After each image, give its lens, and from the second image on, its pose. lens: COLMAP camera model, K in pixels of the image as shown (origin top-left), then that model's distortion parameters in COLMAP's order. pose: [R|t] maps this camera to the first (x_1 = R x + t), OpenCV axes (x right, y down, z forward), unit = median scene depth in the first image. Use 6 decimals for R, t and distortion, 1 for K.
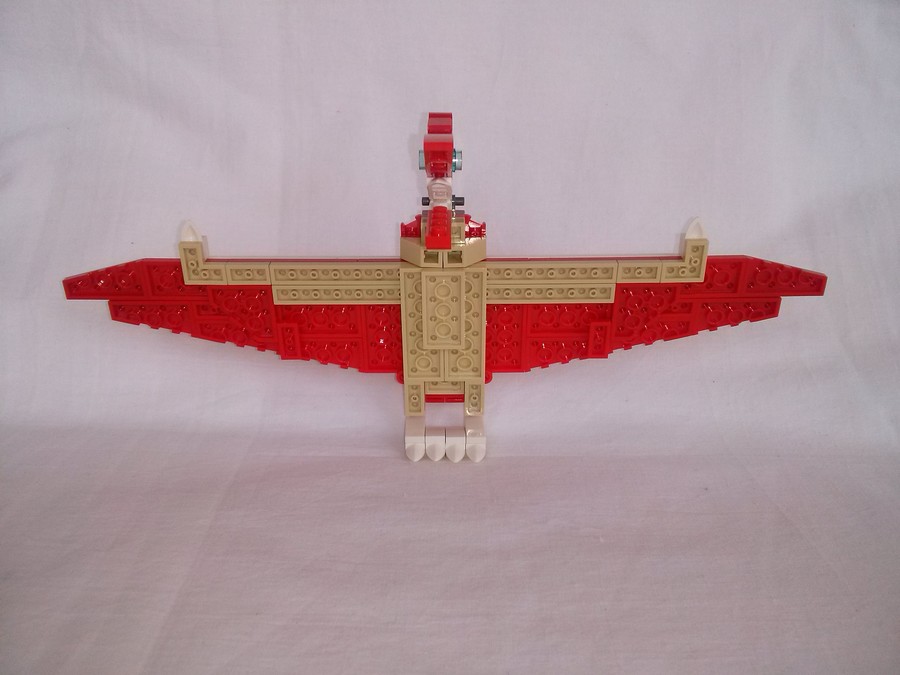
lens RADIAL K [[792.7, 0, 452.3], [0, 792.7, 347.0], [0, 0, 1]] dist [0.037773, -0.149816]
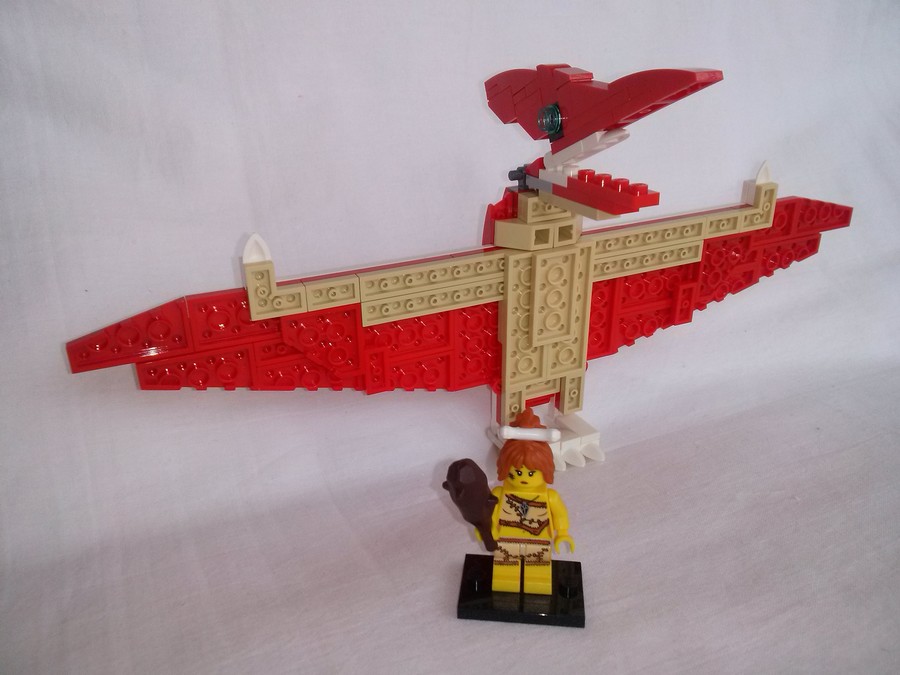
lens RADIAL K [[792.7, 0, 452.3], [0, 792.7, 347.0], [0, 0, 1]] dist [0.037773, -0.149816]
pose [[0.909192, -0.189531, 0.370739, -0.445724], [0.206992, 0.978314, -0.007485, -0.008614], [-0.361280, 0.083545, 0.928707, 0.224211]]
